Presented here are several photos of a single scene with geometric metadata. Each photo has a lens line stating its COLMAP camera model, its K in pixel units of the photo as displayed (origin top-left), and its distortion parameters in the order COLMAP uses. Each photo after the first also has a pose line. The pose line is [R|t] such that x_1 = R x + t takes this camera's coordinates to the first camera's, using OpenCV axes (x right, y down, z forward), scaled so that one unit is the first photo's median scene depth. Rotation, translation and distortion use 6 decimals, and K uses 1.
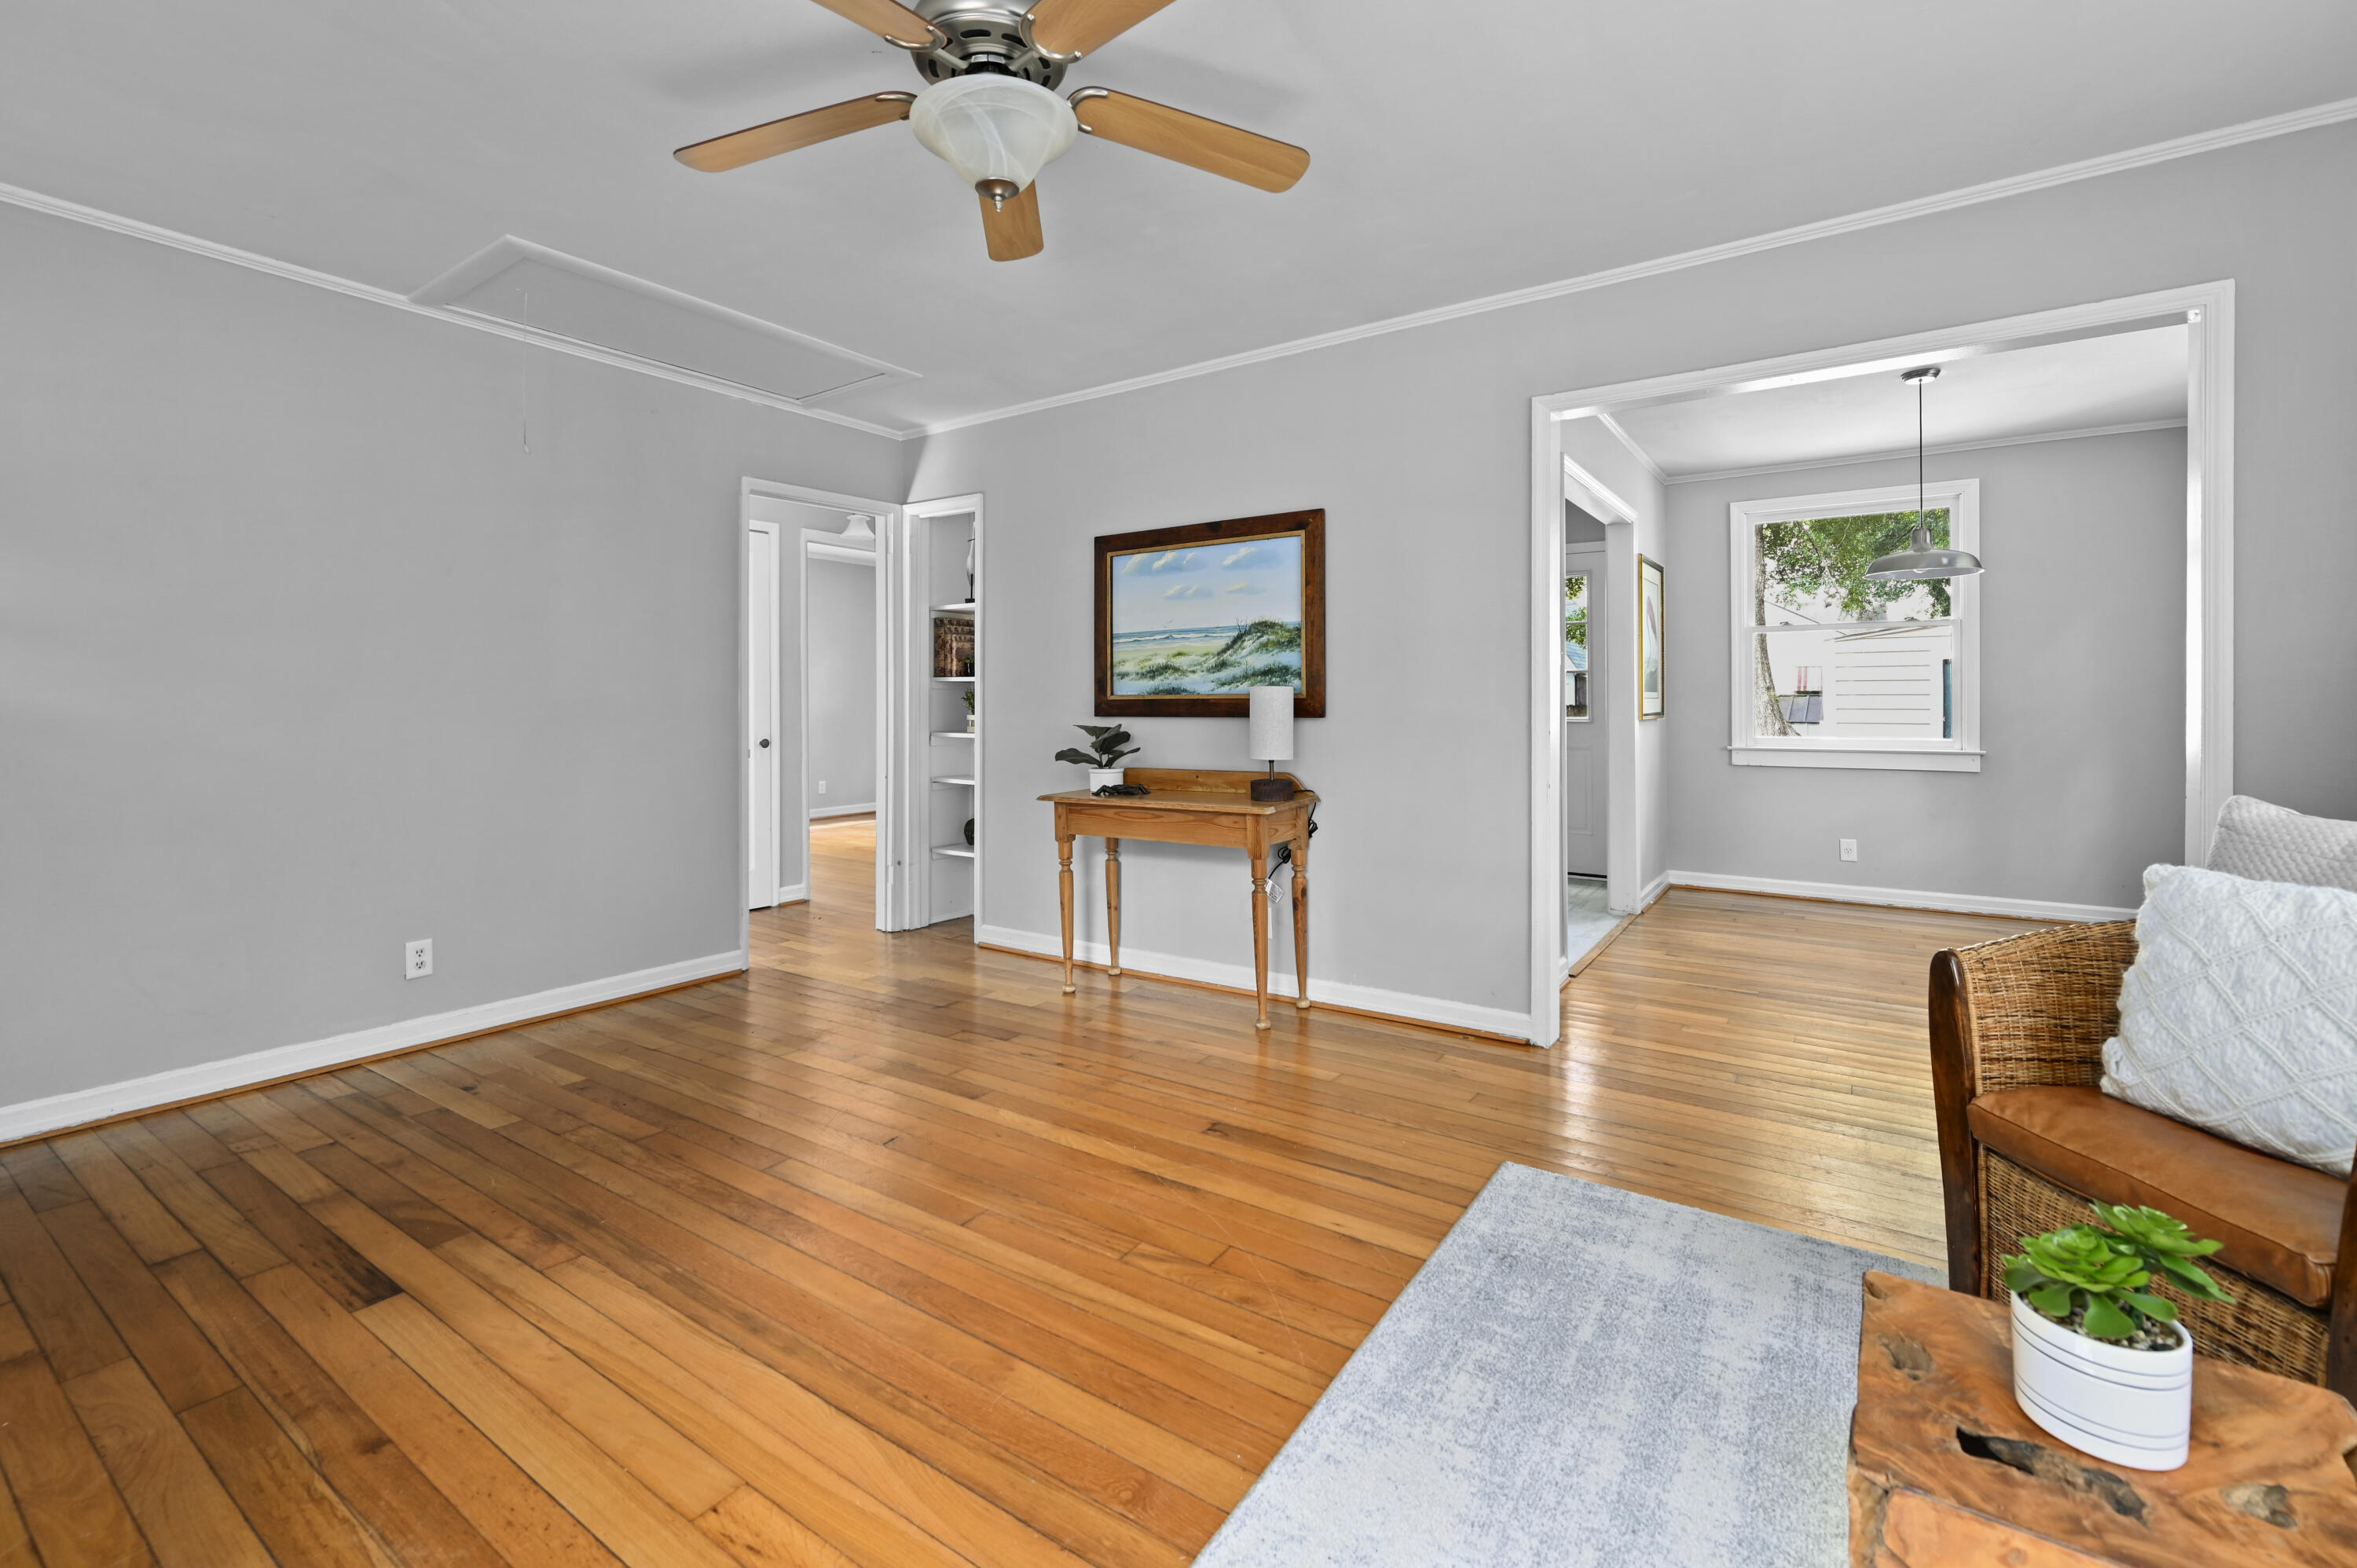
lens RADIAL K [[1014.3, 0, 1159.3], [0, 1014.3, 687.1], [0, 0, 1]] dist [-0.004247, -0.000274]
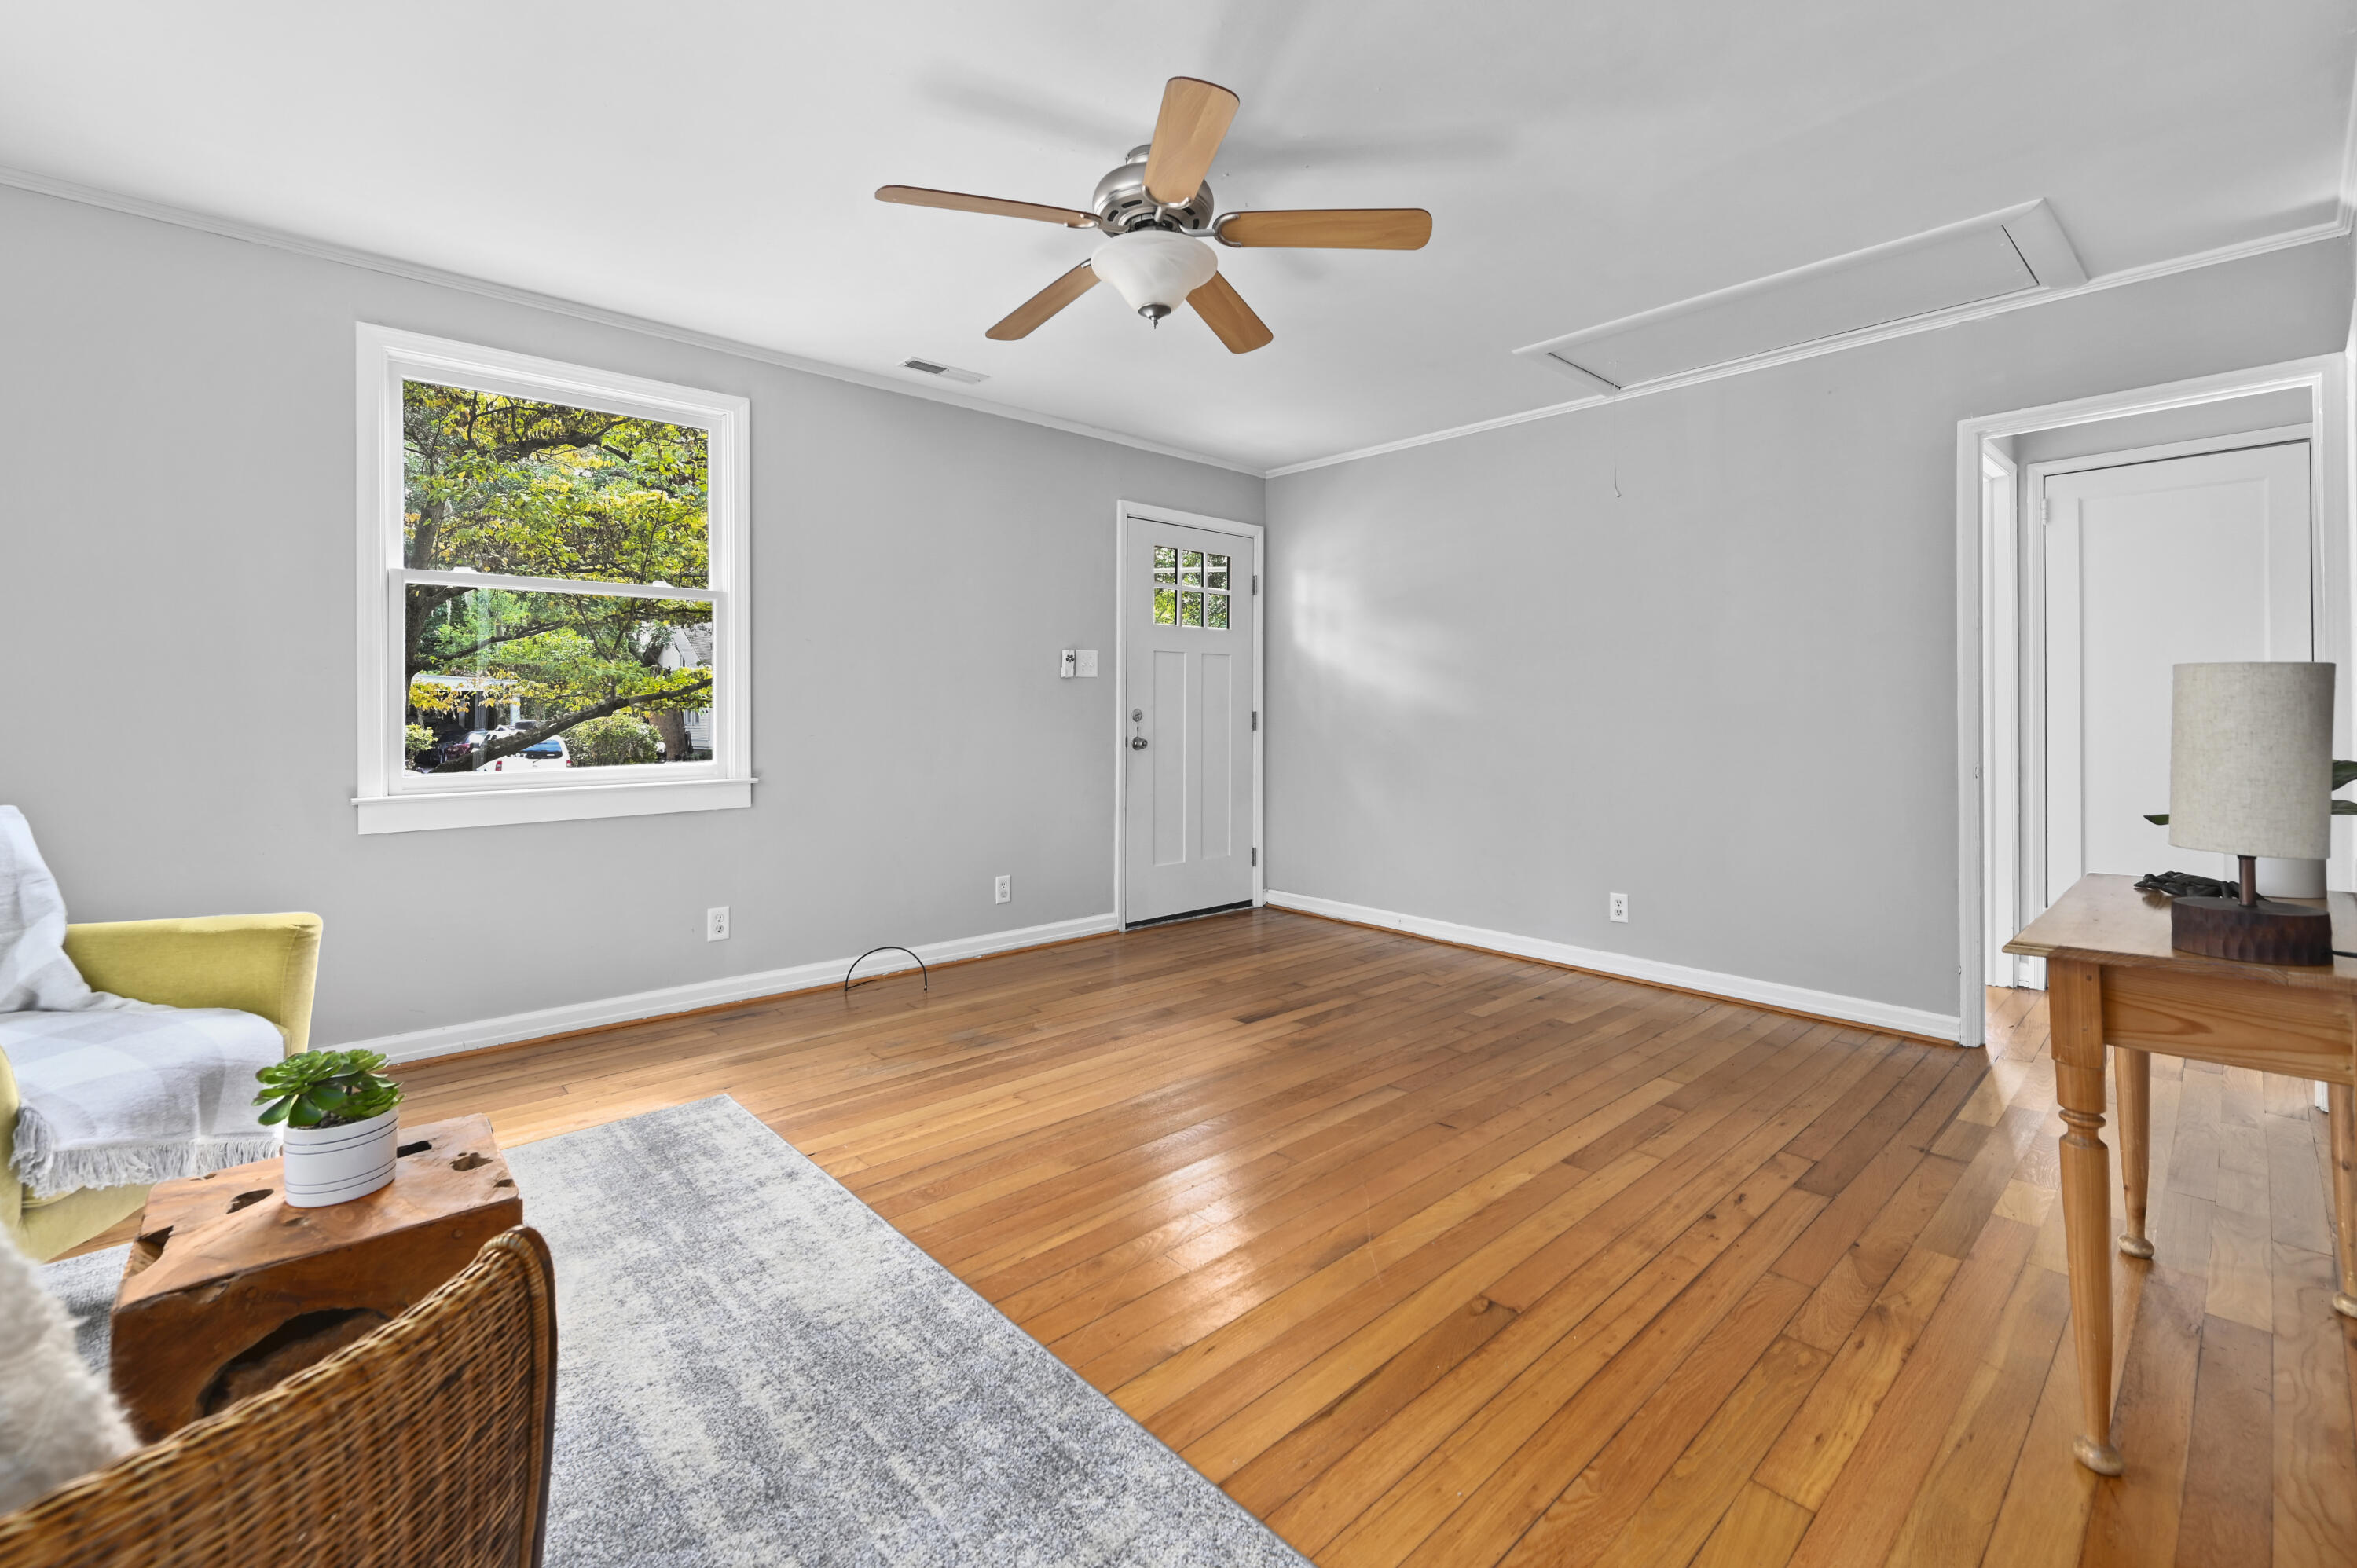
lens RADIAL K [[1014.3, 0, 1201.1], [0, 1014.3, 712.8], [0, 0, 1]] dist [-0.004247, -0.000274]
pose [[-0.206580, 0.006991, -0.978405, 0.526326], [0.011401, 0.999924, 0.004738, 0.009431], [0.978363, -0.010176, -0.206644, 0.634852]]
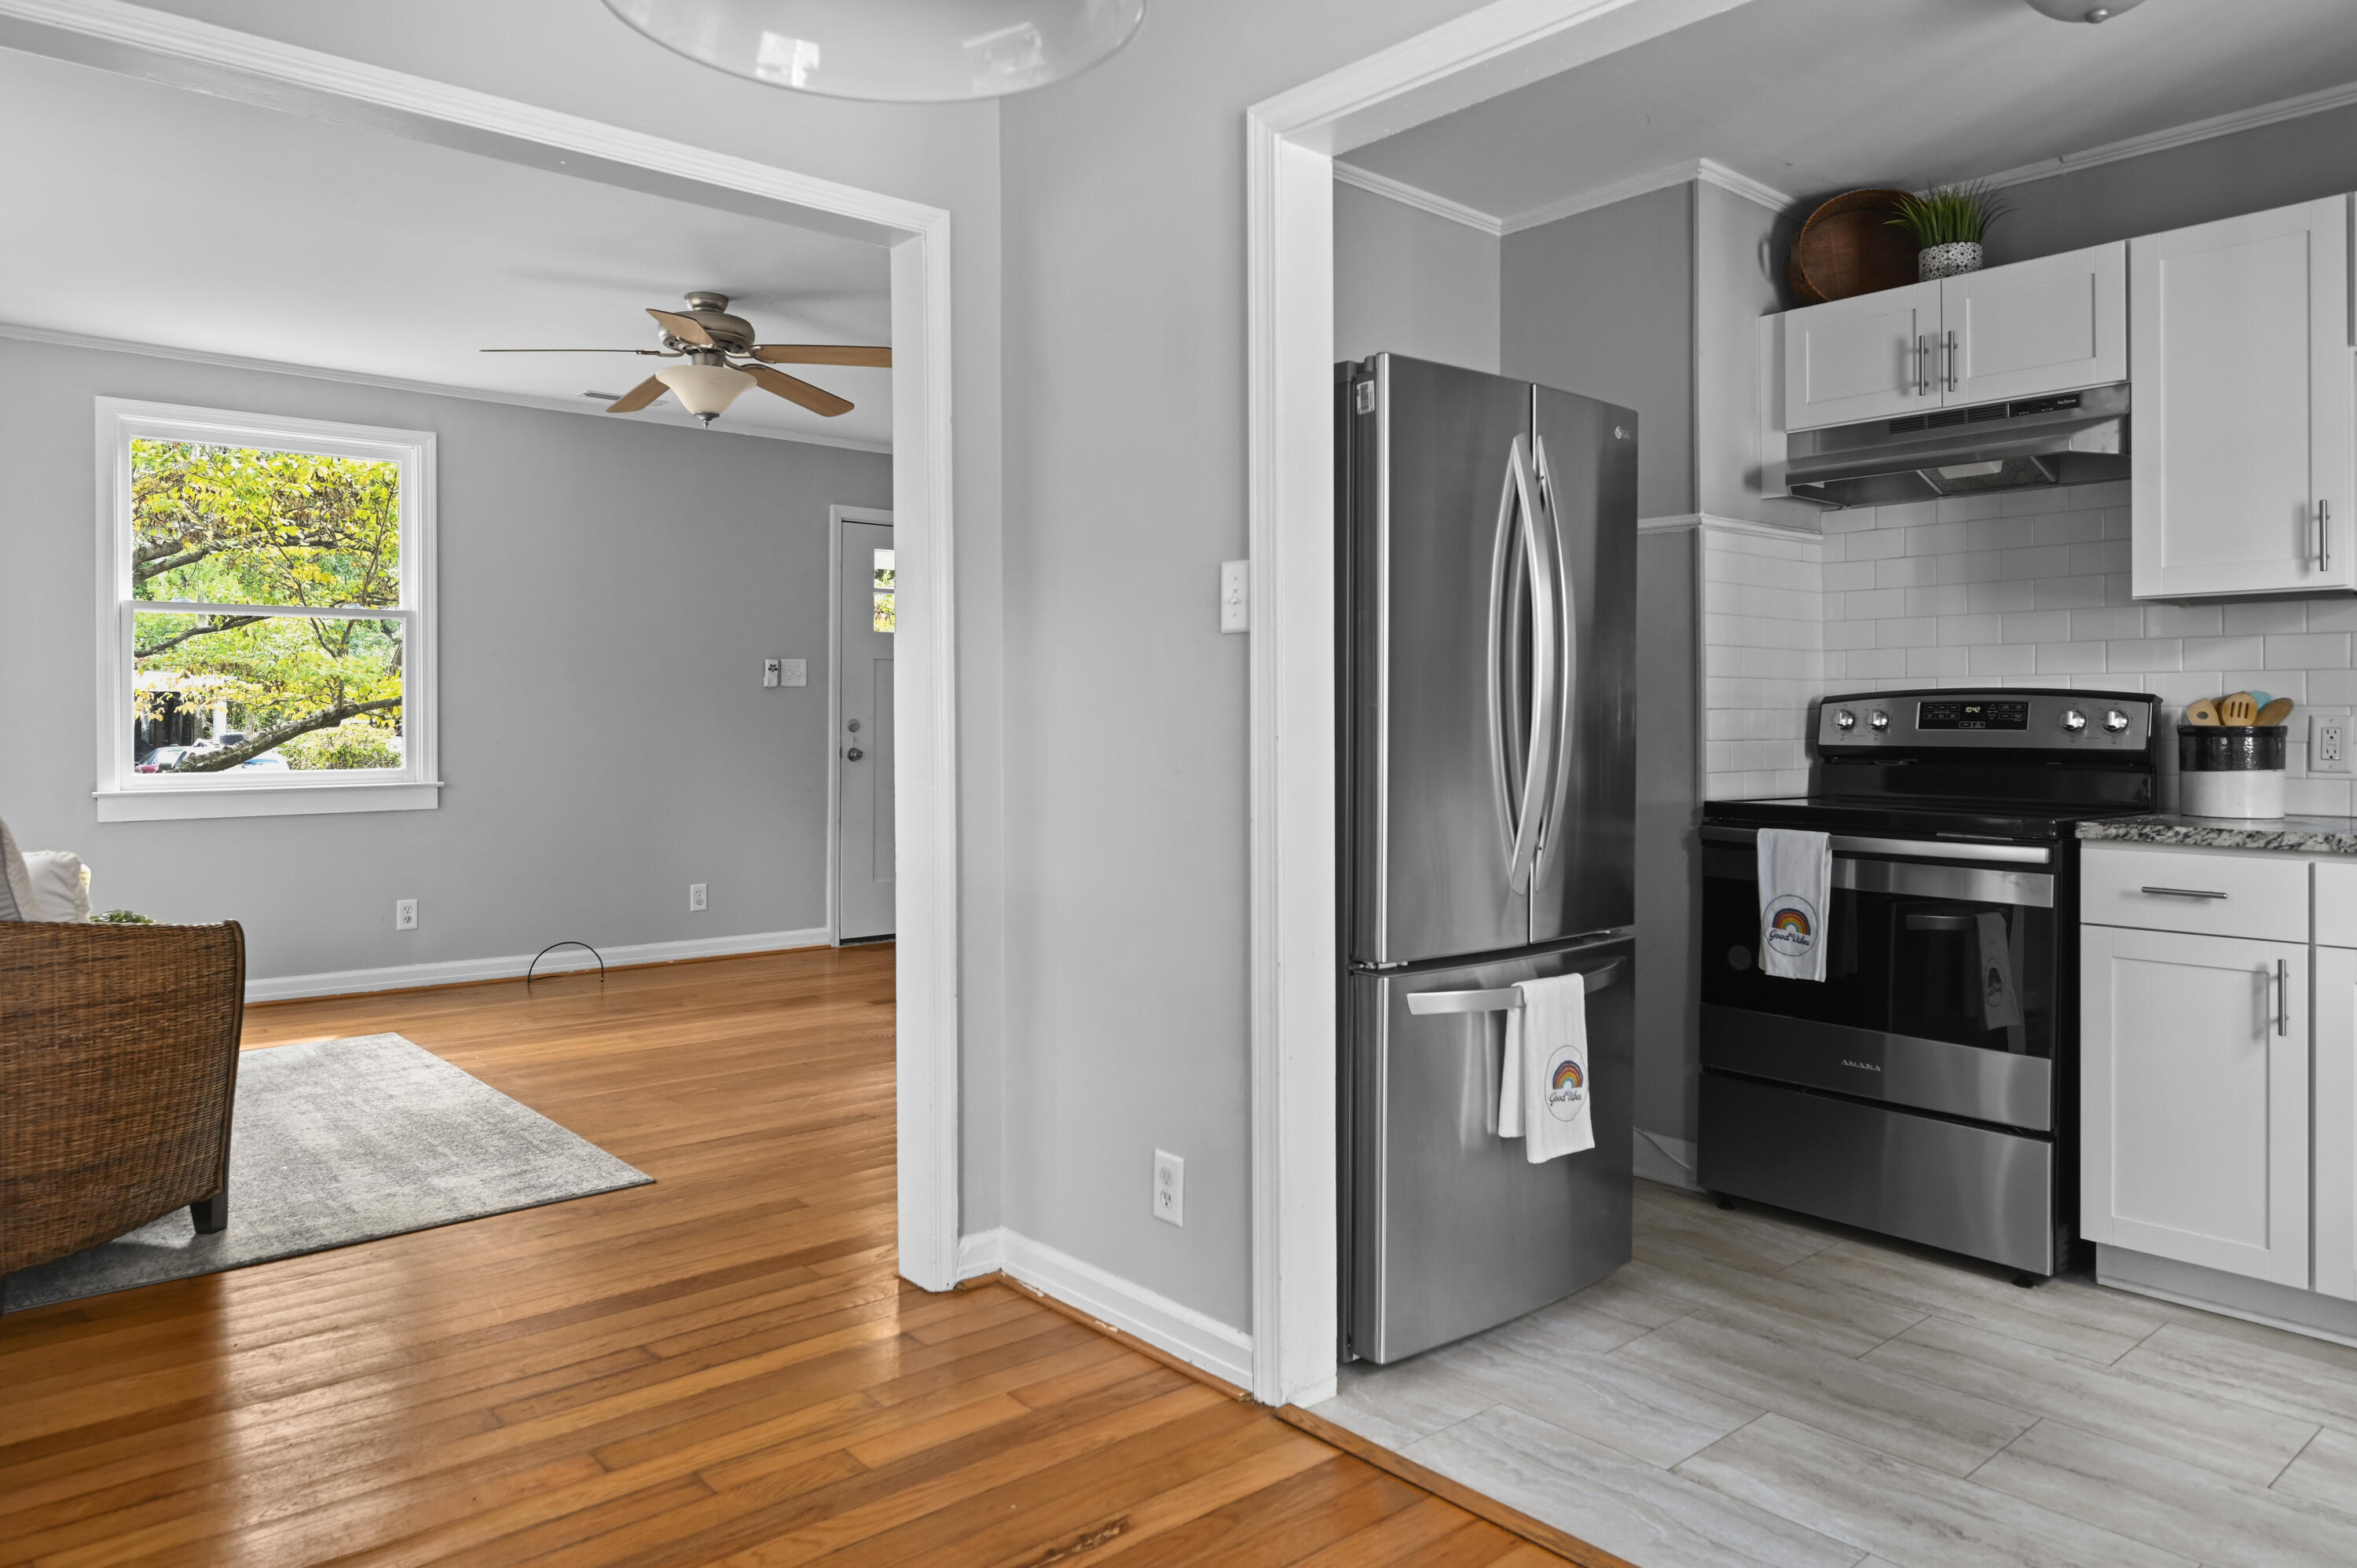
lens RADIAL K [[1529.7, 0, 1194.5], [0, 1529.7, 723.6], [0, 0, 1]] dist [-0.002199, 0.002045]
pose [[-0.233645, 0.006474, -0.972300, 1.033409], [0.009547, 0.999945, 0.004364, 0.011353], [0.972275, -0.008263, -0.233694, 1.154089]]
